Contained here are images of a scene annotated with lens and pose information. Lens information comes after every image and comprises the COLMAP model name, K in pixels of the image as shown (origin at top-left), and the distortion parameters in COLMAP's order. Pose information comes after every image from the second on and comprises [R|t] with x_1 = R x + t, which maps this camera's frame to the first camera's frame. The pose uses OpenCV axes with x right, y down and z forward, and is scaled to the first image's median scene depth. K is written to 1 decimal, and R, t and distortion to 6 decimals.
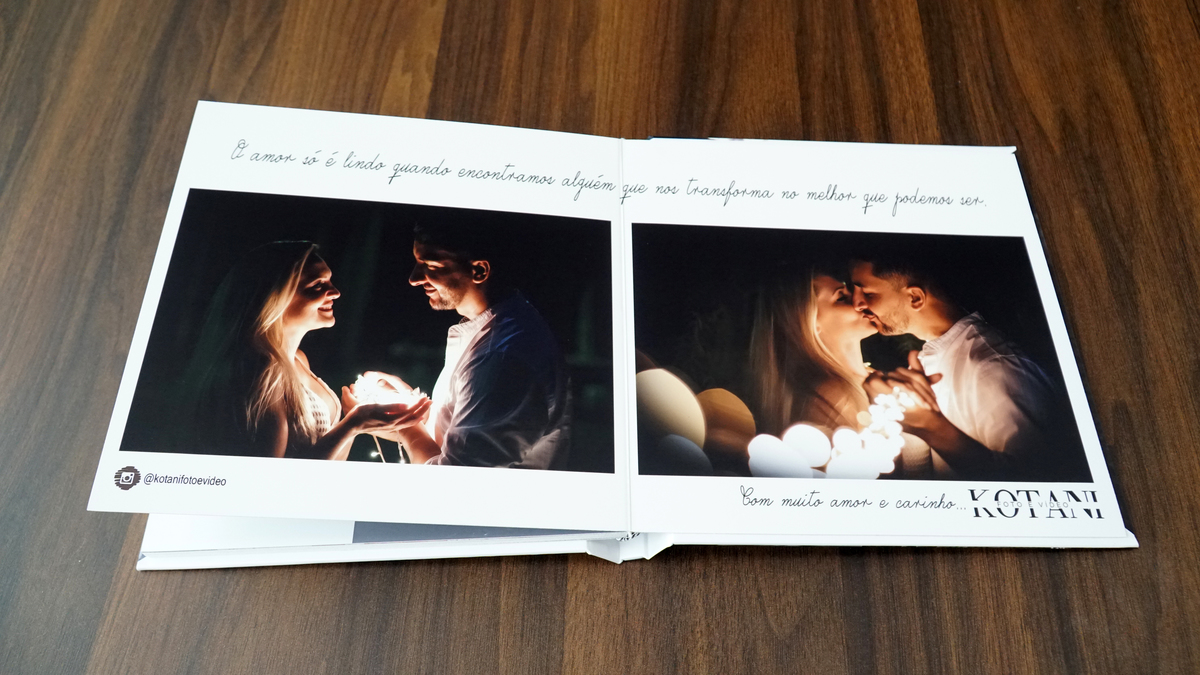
lens RADIAL K [[959.2, 0, 598.9], [0, 959.2, 325.2], [0, 0, 1]] dist [0.006189, -0.017305]
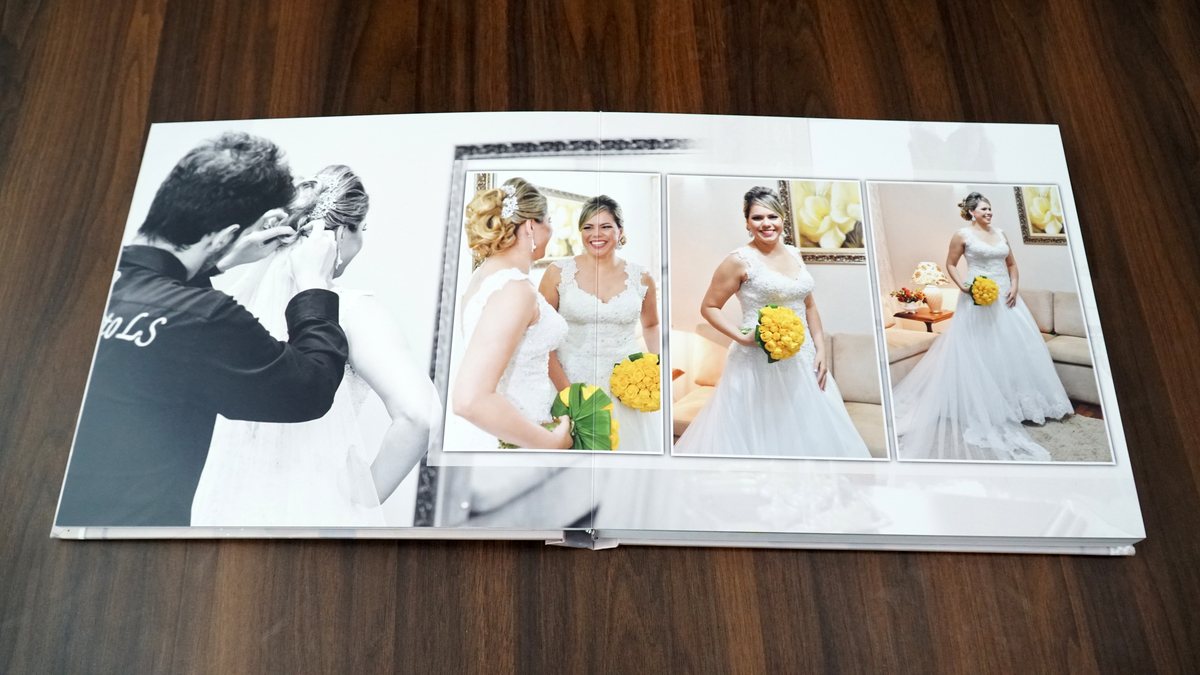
lens RADIAL K [[947.1, 0, 598.7], [0, 947.1, 333.0], [0, 0, 1]] dist [0.005980, -0.015397]
pose [[0.994879, -0.059802, 0.081481, 0.344825], [0.049259, 0.990836, 0.125768, 0.065513], [-0.088255, -0.121110, 0.988708, -0.535085]]
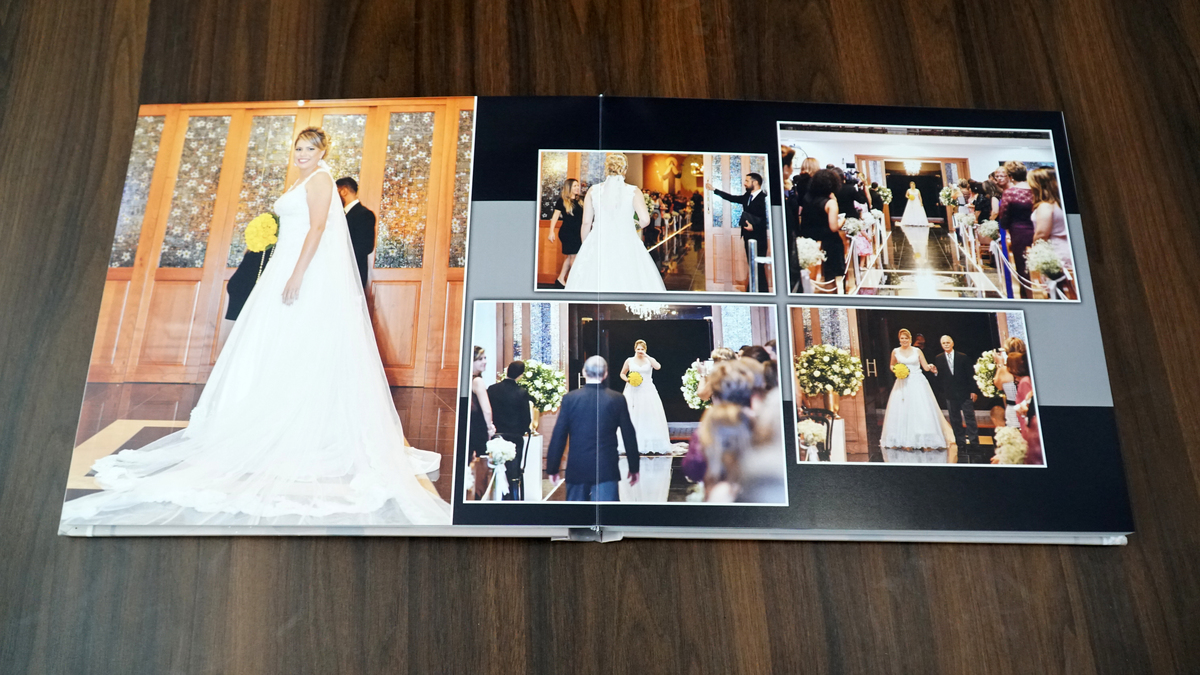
lens RADIAL K [[947.1, 0, 598.7], [0, 947.1, 333.0], [0, 0, 1]] dist [0.005980, -0.015397]
pose [[0.993592, -0.070348, 0.088467, 0.327286], [0.051400, 0.978312, 0.200656, -0.016703], [-0.100664, -0.194823, 0.975659, -0.518148]]
